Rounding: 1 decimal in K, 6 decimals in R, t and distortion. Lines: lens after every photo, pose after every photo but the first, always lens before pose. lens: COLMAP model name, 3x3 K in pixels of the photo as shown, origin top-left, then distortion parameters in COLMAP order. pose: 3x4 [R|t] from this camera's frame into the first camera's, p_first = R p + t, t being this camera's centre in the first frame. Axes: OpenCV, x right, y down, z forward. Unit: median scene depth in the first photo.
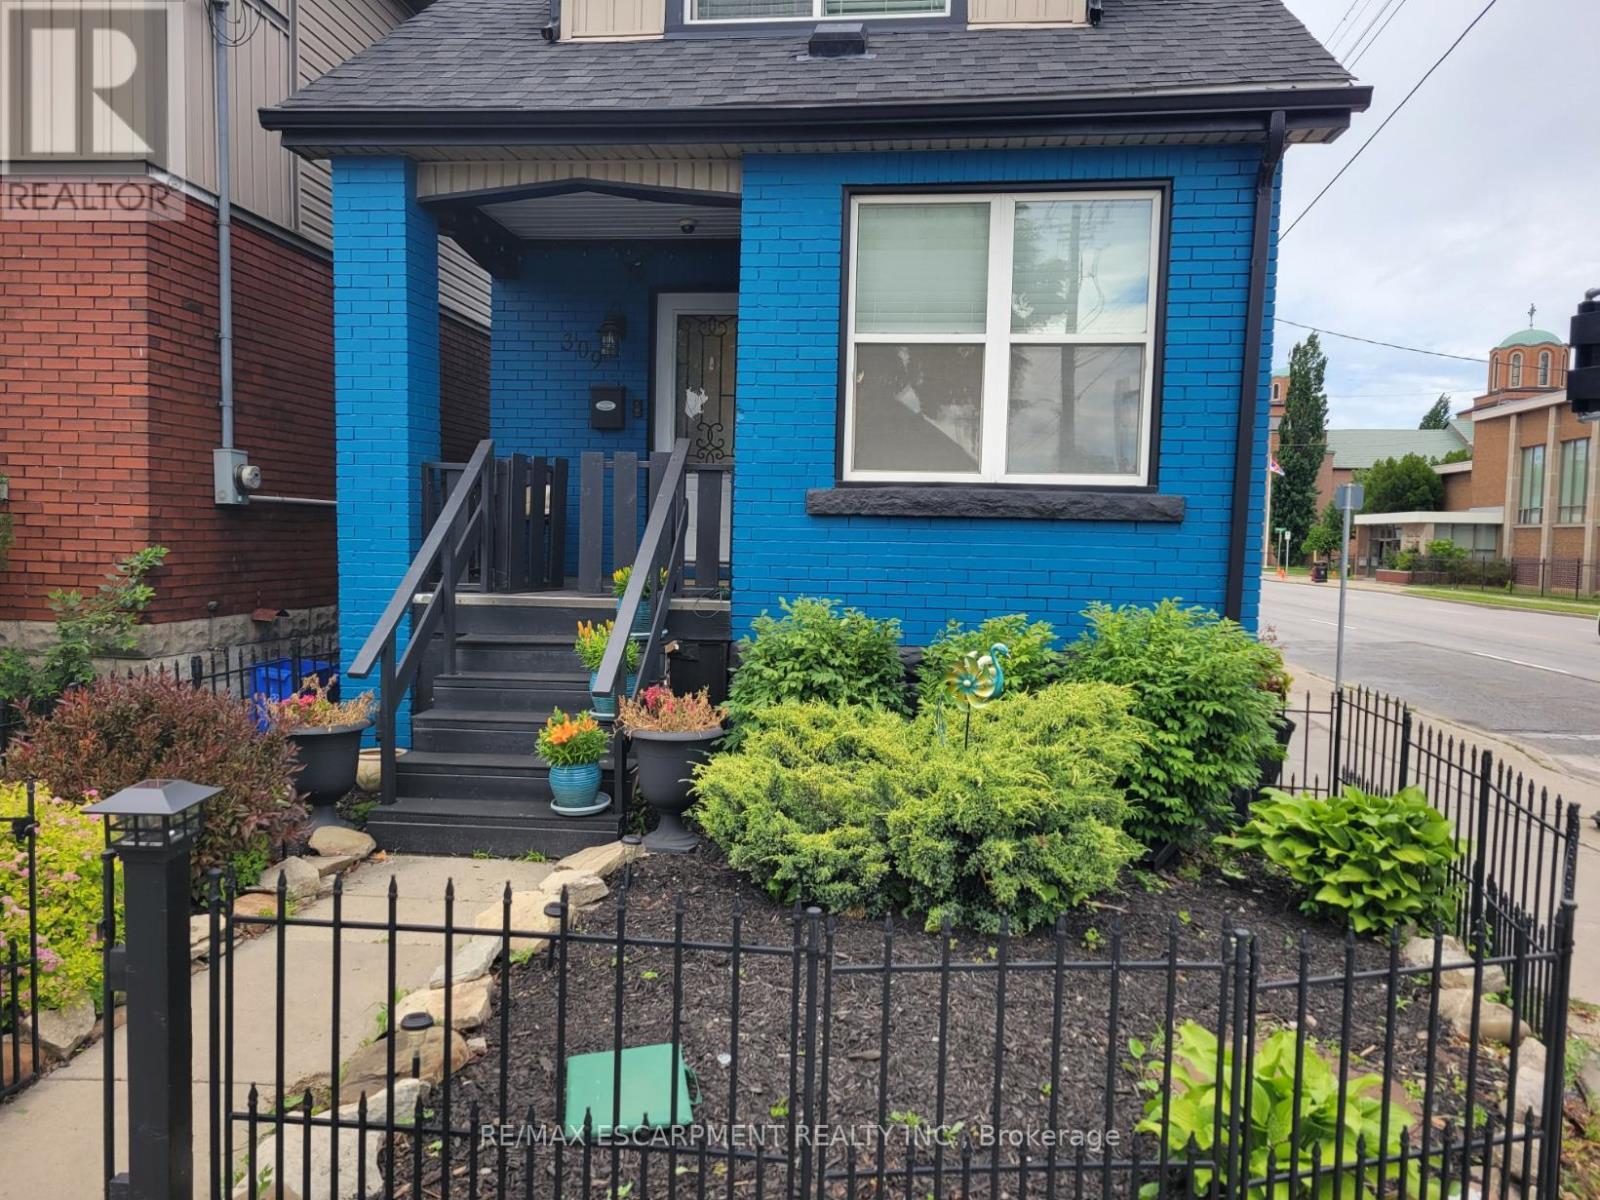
lens RADIAL K [[1434.6, 0, 800.0], [0, 1434.6, 600.0], [0, 0, 1]] dist [0.145653, -0.303537]
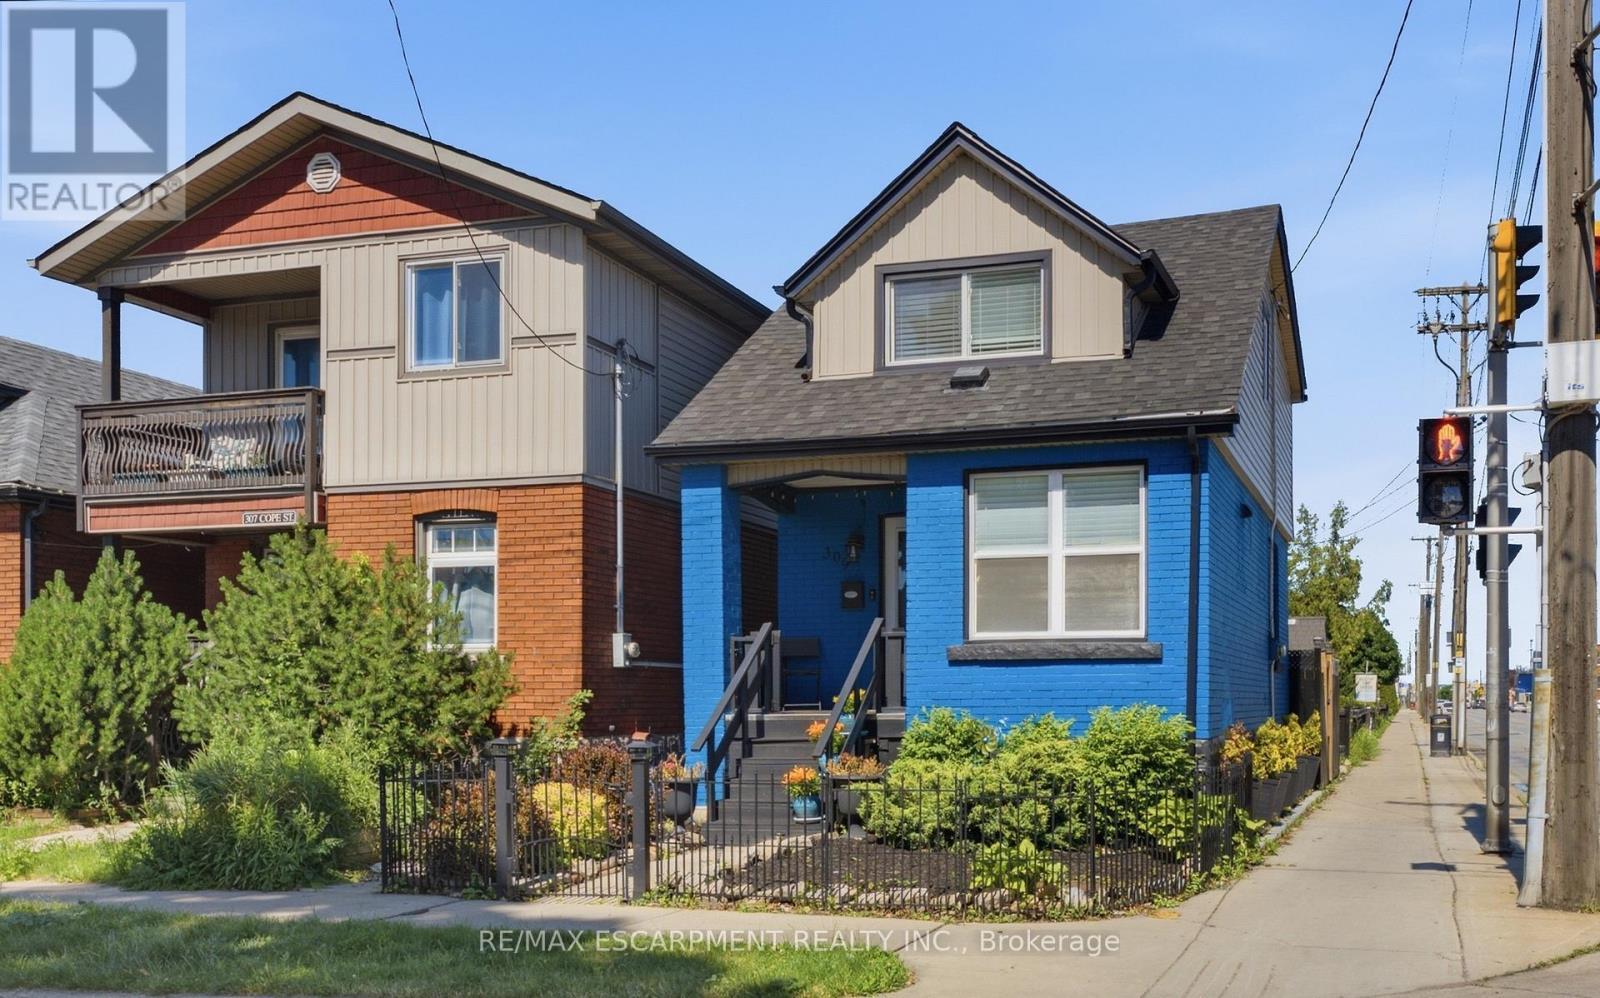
lens RADIAL K [[2081.0, 0, 800.0], [0, 2081.0, 499.0], [0, 0, 1]] dist [-0.005361, -0.023982]
pose [[0.969877, -0.050169, -0.238372, 0.420940], [0.013593, 0.988183, -0.152673, 0.121971], [0.243215, 0.144834, 0.959098, -1.389717]]
